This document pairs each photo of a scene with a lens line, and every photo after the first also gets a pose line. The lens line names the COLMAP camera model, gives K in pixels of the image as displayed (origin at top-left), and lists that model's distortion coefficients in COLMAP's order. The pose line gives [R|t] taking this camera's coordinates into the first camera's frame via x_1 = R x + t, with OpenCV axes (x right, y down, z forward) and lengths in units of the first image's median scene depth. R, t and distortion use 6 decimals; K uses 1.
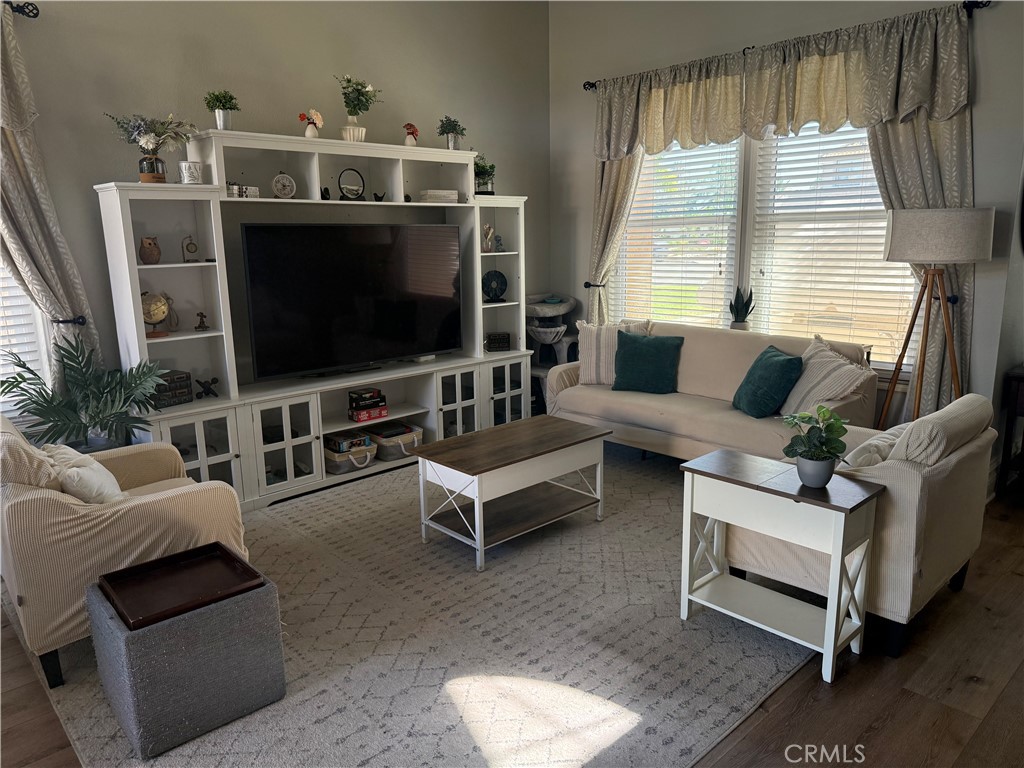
lens RADIAL K [[712.3, 0, 512.0], [0, 712.3, 384.0], [0, 0, 1]] dist [0.050671, -0.054963]
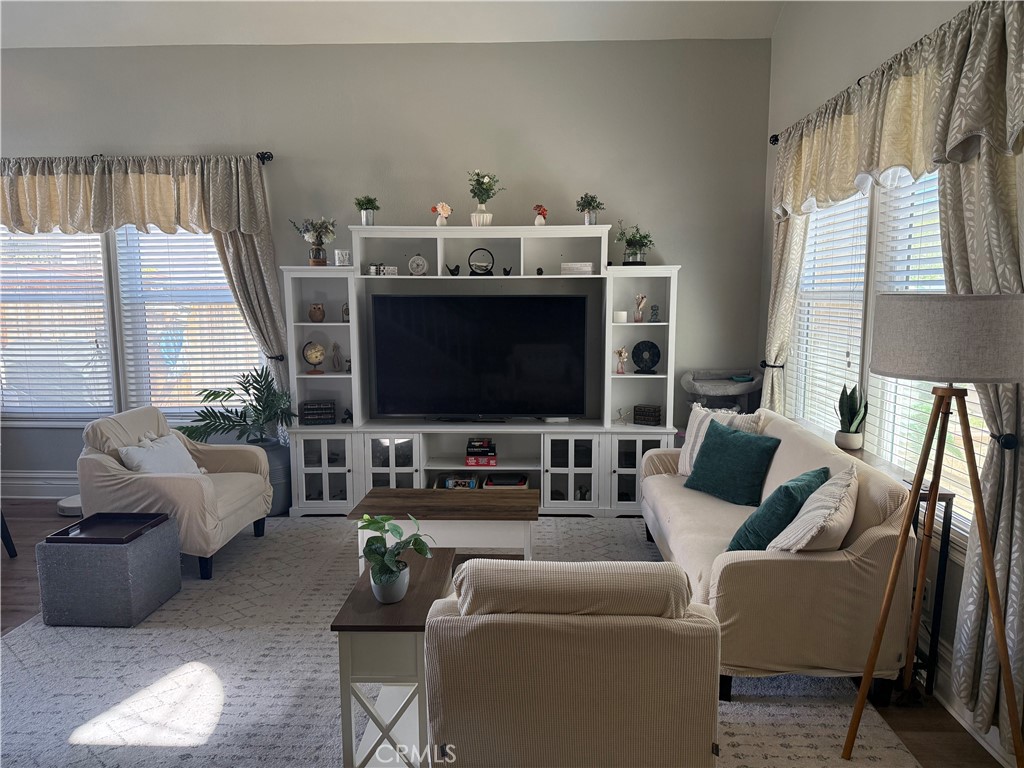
lens RADIAL K [[705.9, 0, 512.0], [0, 705.9, 384.0], [0, 0, 1]] dist [0.101883, -0.132976]
pose [[0.709792, 0.107133, -0.696217, 0.637131], [-0.152743, 0.988259, -0.003649, -0.086386], [0.687652, 0.108932, 0.717822, 0.233127]]
